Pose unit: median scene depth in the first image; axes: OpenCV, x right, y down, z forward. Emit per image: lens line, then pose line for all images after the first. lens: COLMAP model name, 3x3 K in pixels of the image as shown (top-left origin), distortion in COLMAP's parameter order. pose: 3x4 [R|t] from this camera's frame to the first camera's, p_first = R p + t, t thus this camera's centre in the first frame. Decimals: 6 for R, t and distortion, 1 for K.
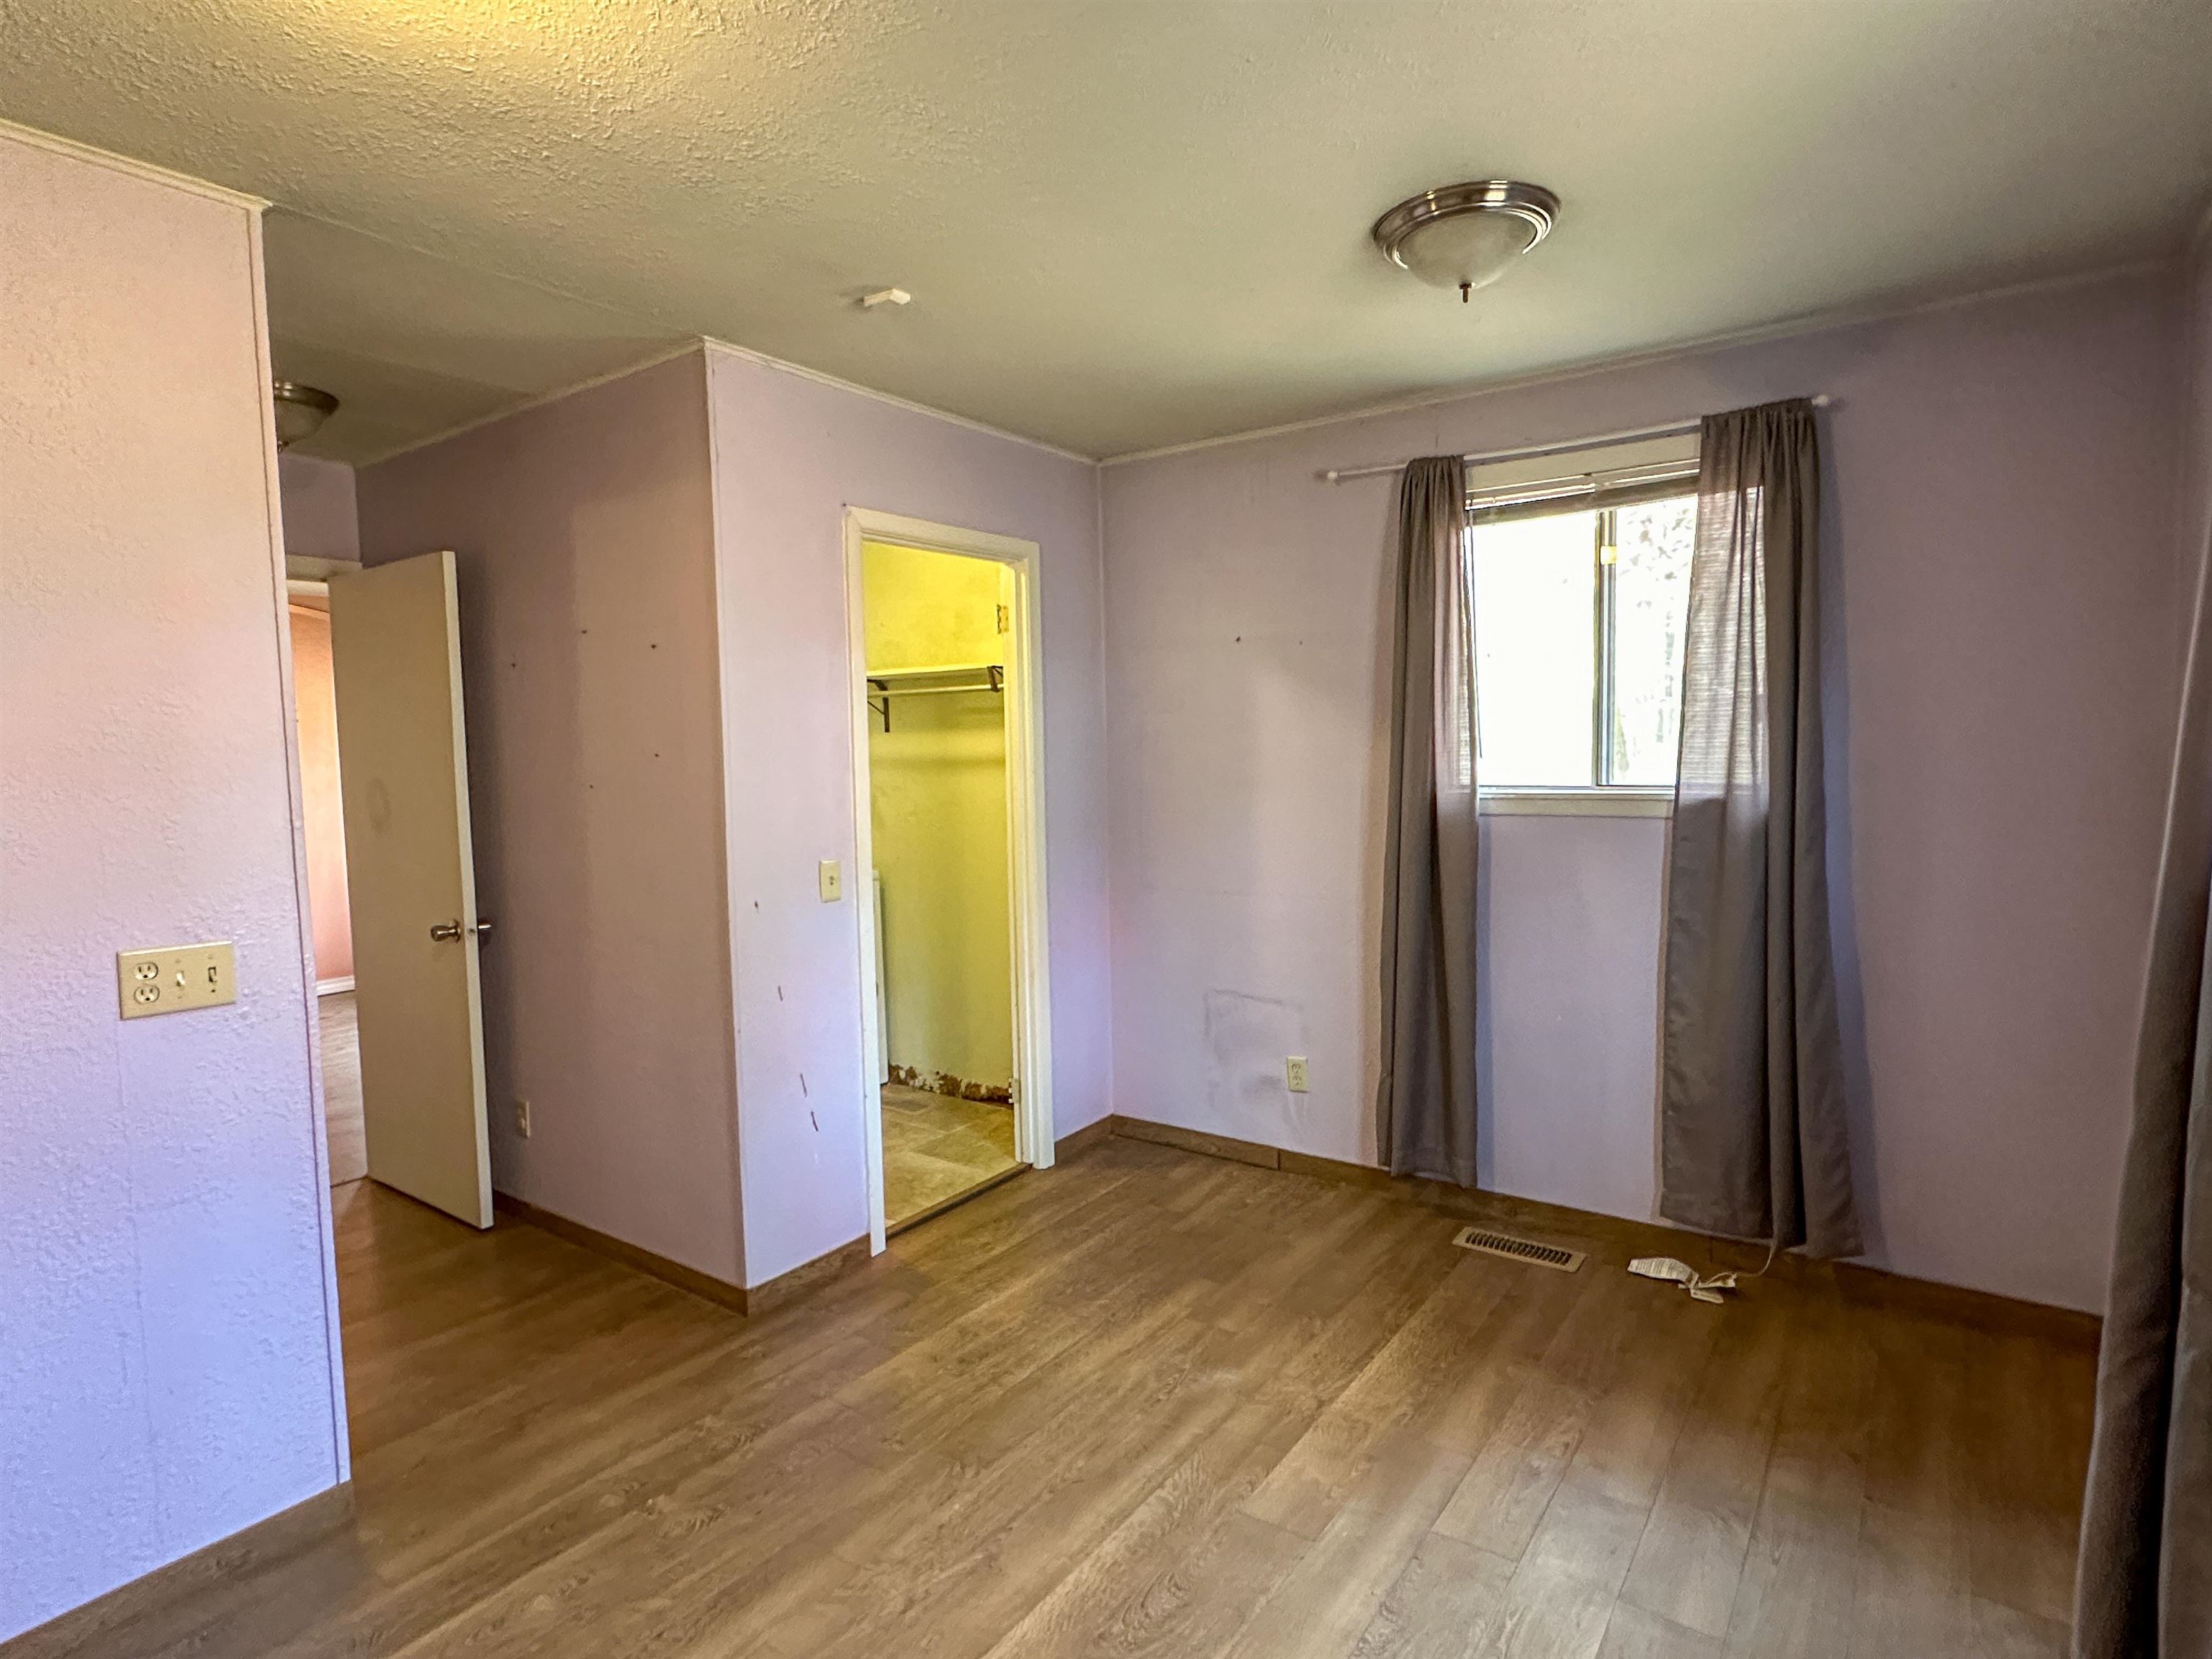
lens RADIAL K [[1164.1, 0, 1101.3], [0, 1164.1, 833.6], [0, 0, 1]] dist [-0.004250, 0.002560]
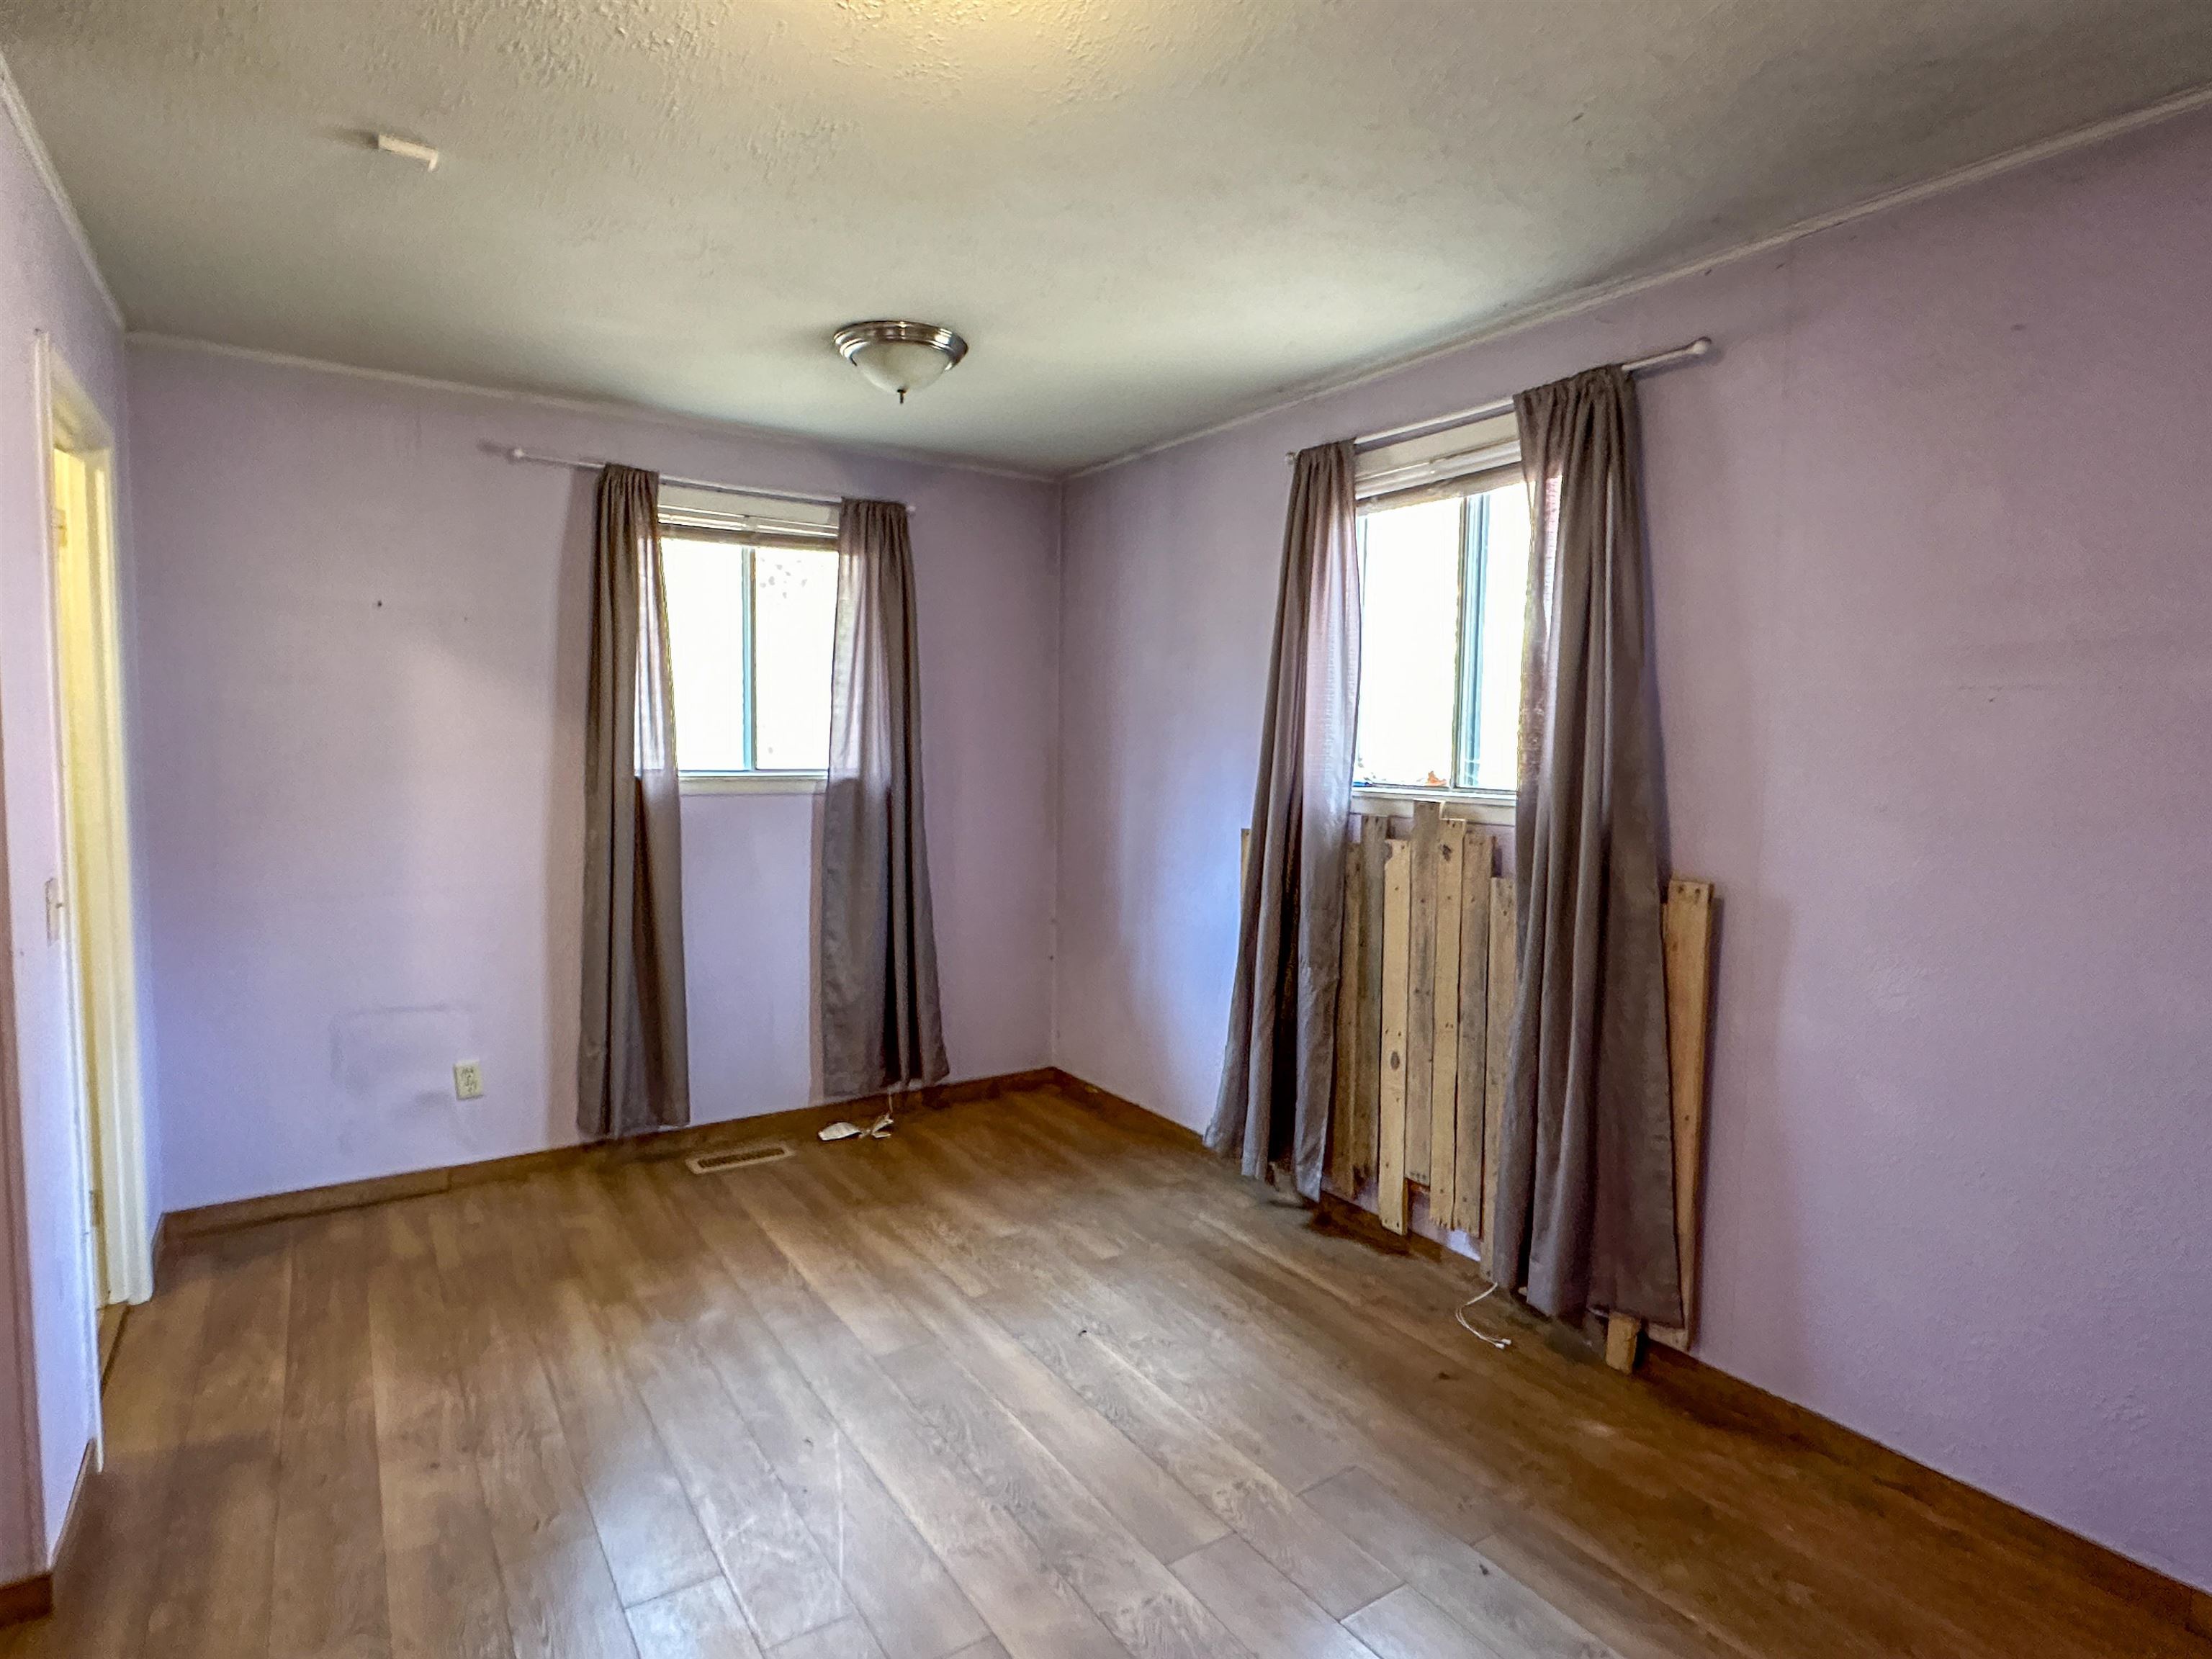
lens RADIAL K [[1164.1, 0, 1101.3], [0, 1164.1, 833.6], [0, 0, 1]] dist [-0.004250, 0.002560]
pose [[0.358848, -0.048269, 0.932147, -0.627567], [0.049428, 0.998243, 0.032663, 0.005118], [-0.932086, 0.034354, 0.360603, 0.225286]]
